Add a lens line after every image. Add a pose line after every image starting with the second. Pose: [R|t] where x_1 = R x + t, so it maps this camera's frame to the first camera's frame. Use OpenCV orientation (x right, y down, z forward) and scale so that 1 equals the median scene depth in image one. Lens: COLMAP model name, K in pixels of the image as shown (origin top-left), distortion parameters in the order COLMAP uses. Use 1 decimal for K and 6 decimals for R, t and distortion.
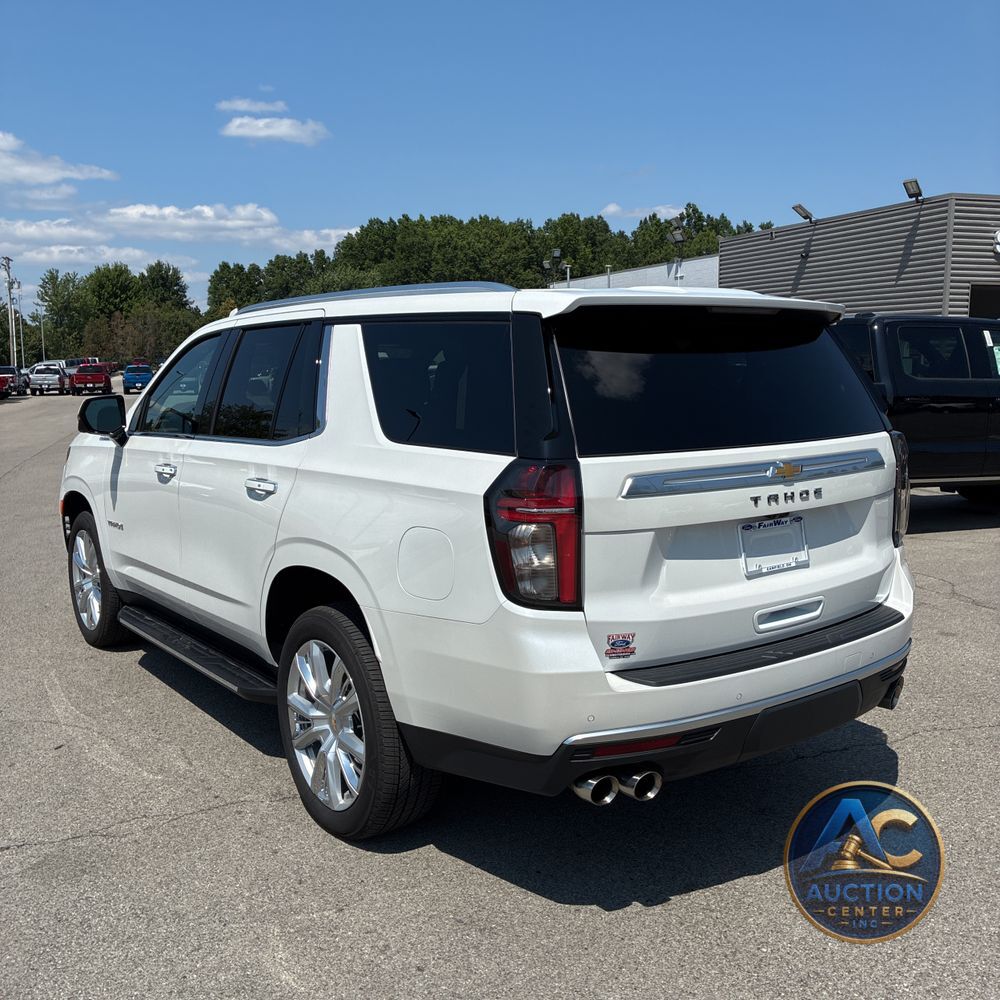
lens RADIAL K [[1003.6, 0, 517.3], [0, 1003.6, 497.2], [0, 0, 1]] dist [0.052178, -0.003665]
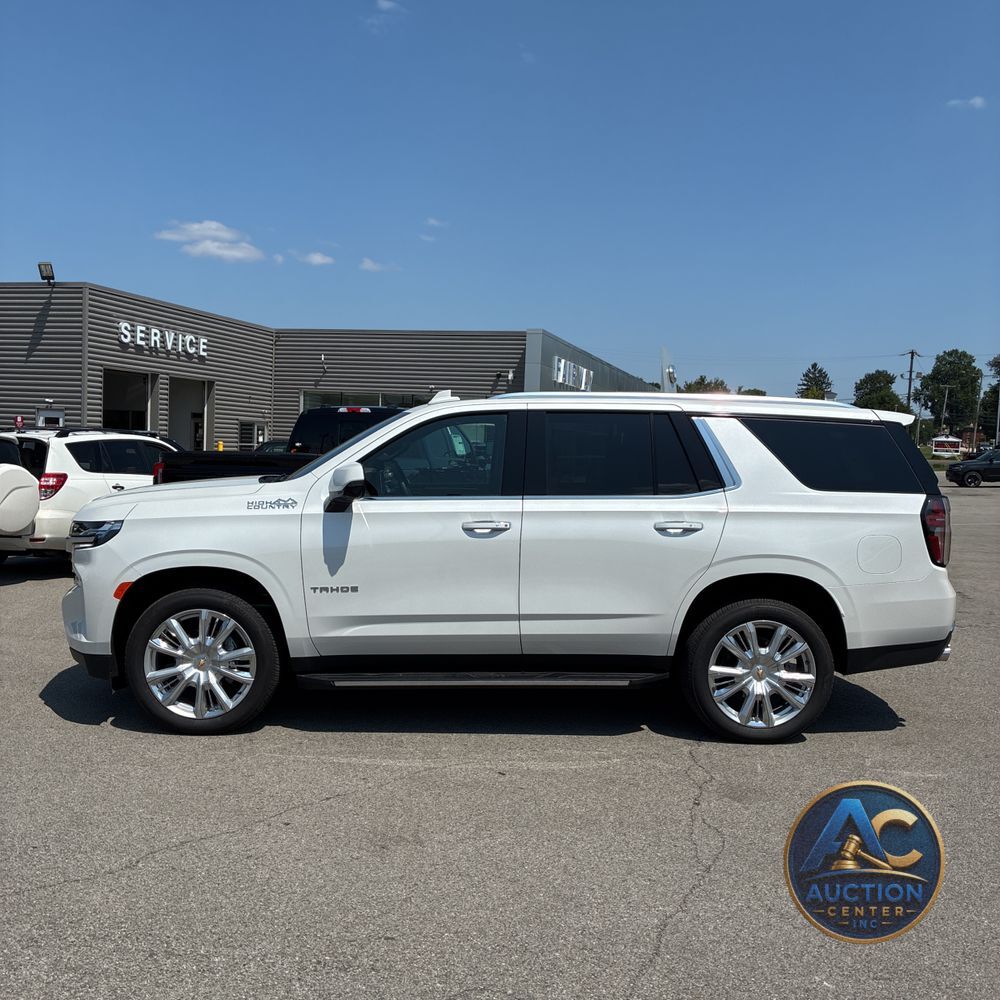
lens RADIAL K [[993.1, 0, 500.0], [0, 993.1, 500.0], [0, 0, 1]] dist [0.045992, -0.009505]
pose [[0.585570, -0.023197, 0.810290, -1.608821], [0.080018, 0.996363, -0.029302, -0.029644], [-0.806663, 0.081996, 0.585297, 0.392750]]
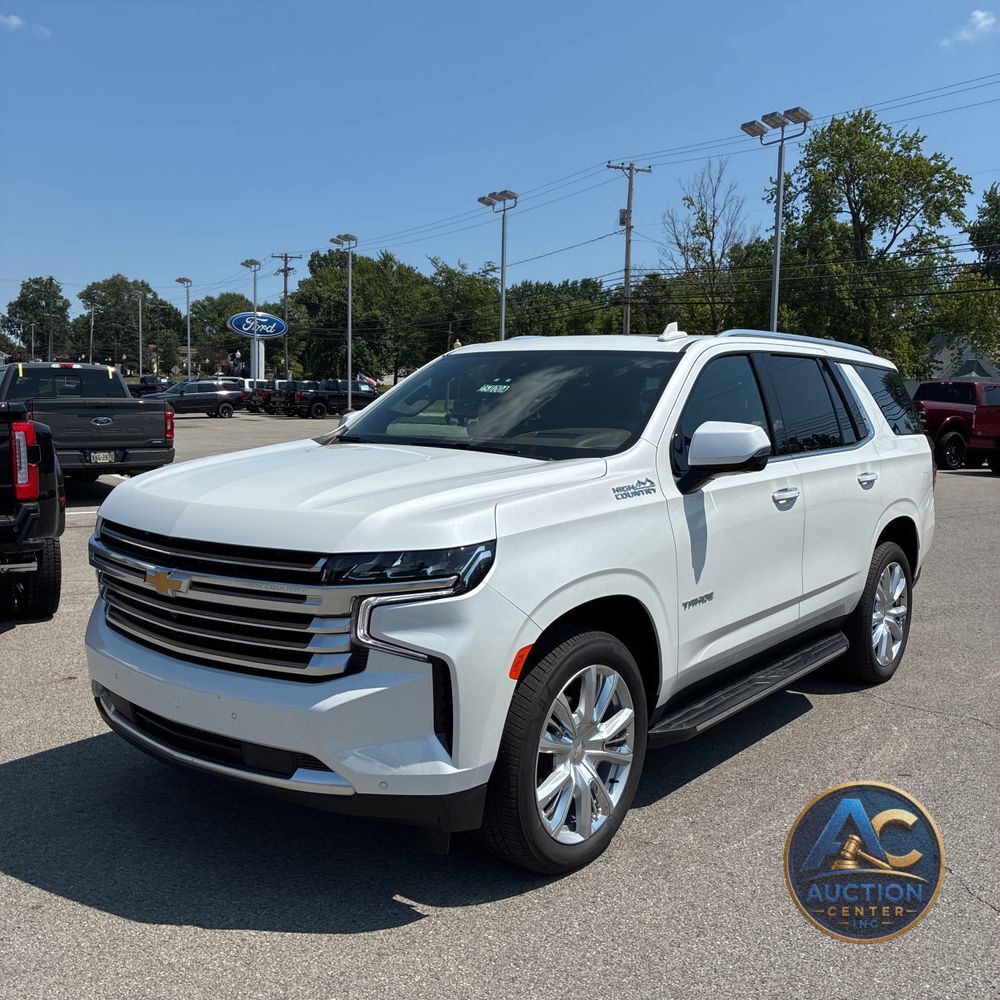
lens RADIAL K [[1000.8, 0, 500.0], [0, 1000.8, 500.0], [0, 0, 1]] dist [0.018286, 0.024409]
pose [[-0.224825, -0.097917, 0.969467, -1.533973], [0.112953, 0.985612, 0.125742, -0.218386], [-0.967830, 0.137774, -0.210530, 1.840951]]
